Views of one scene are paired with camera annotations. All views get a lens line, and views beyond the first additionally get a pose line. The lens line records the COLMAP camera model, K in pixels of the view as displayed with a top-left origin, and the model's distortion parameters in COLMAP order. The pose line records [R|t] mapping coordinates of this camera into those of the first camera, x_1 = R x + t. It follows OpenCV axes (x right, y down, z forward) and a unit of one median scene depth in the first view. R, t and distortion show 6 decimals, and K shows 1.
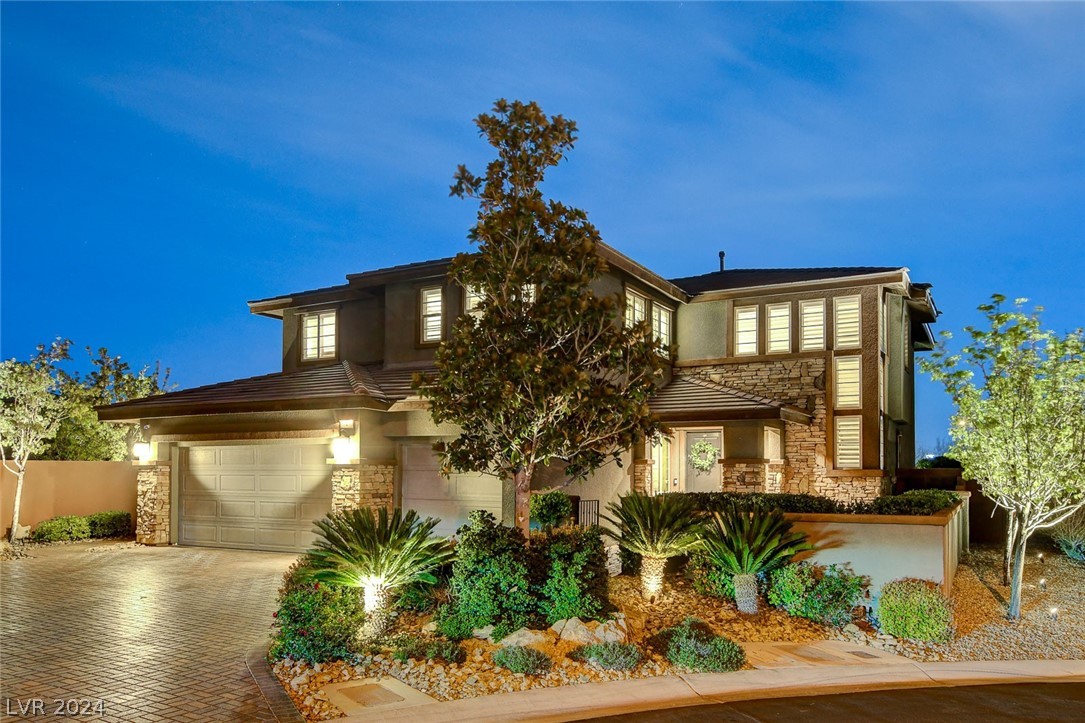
lens RADIAL K [[811.5, 0, 526.8], [0, 811.5, 452.3], [0, 0, 1]] dist [0.001369, 0.000645]
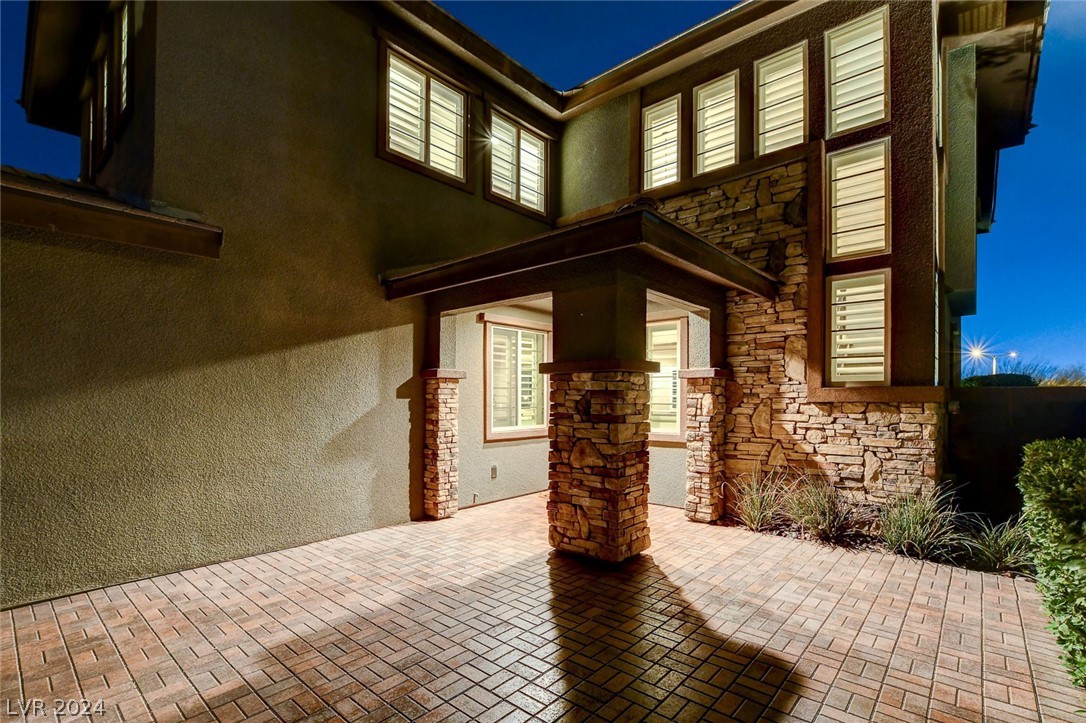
lens RADIAL K [[503.7, 0, 527.3], [0, 503.7, 397.8], [0, 0, 1]] dist [-0.017790, 0.000048]
pose [[0.975515, 0.000590, -0.219930, 0.282074], [0.005598, 0.999606, 0.027512, 0.019036], [0.219860, -0.028069, 0.975128, 0.696939]]
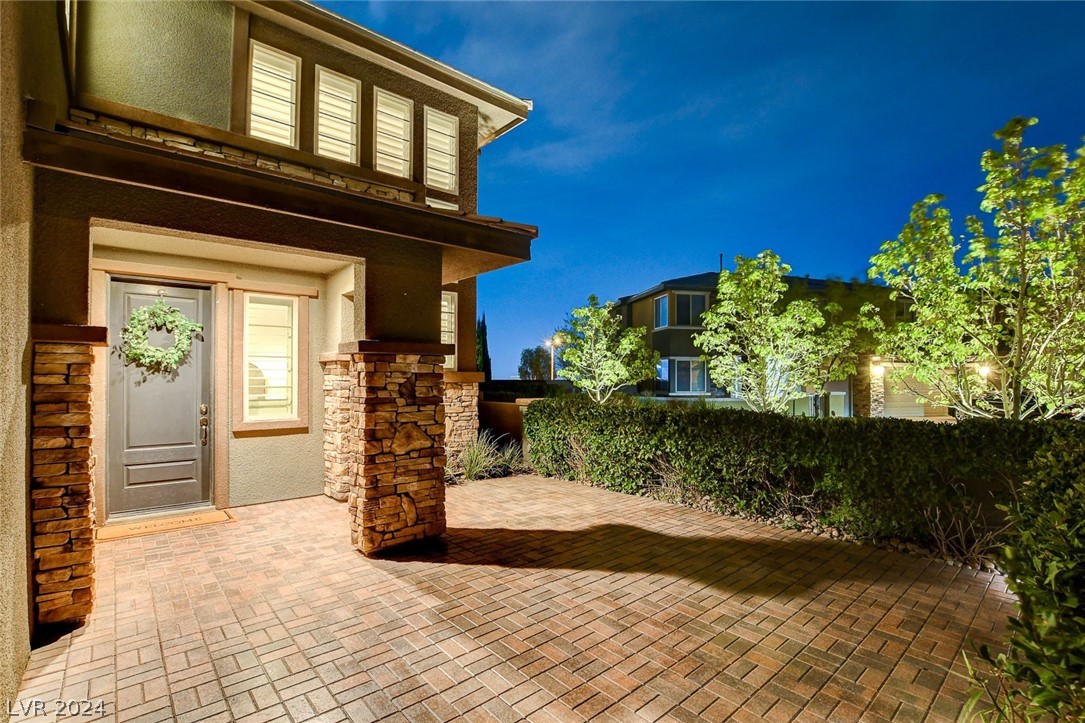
lens RADIAL K [[502.5, 0, 542.6], [0, 502.5, 376.5], [0, 0, 1]] dist [-0.025297, -0.000220]
pose [[0.324430, 0.003402, 0.945904, 0.037254], [-0.024267, 0.999694, 0.004727, 0.021566], [-0.945598, -0.024488, 0.324413, 0.812152]]
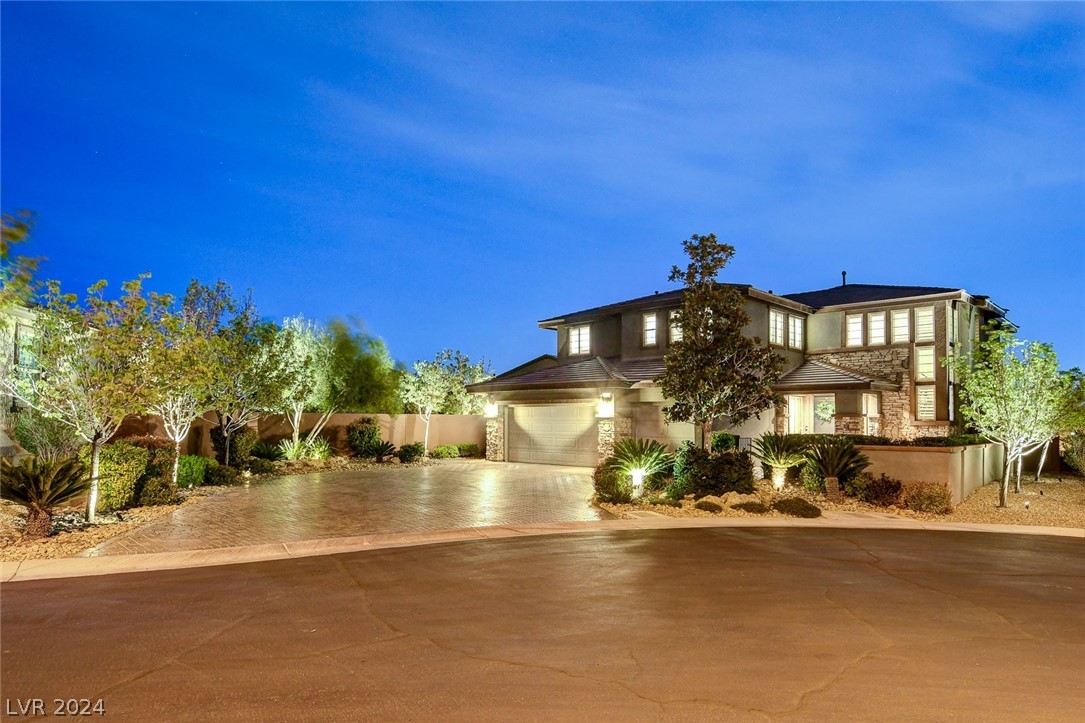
lens RADIAL K [[635.7, 0, 534.3], [0, 635.7, 401.0], [0, 0, 1]] dist [-0.002018, -0.000530]
pose [[0.966341, -0.004996, -0.257214, -0.008358], [0.003282, 0.999969, -0.007093, -0.010147], [0.257242, 0.006010, 0.966328, -0.355013]]
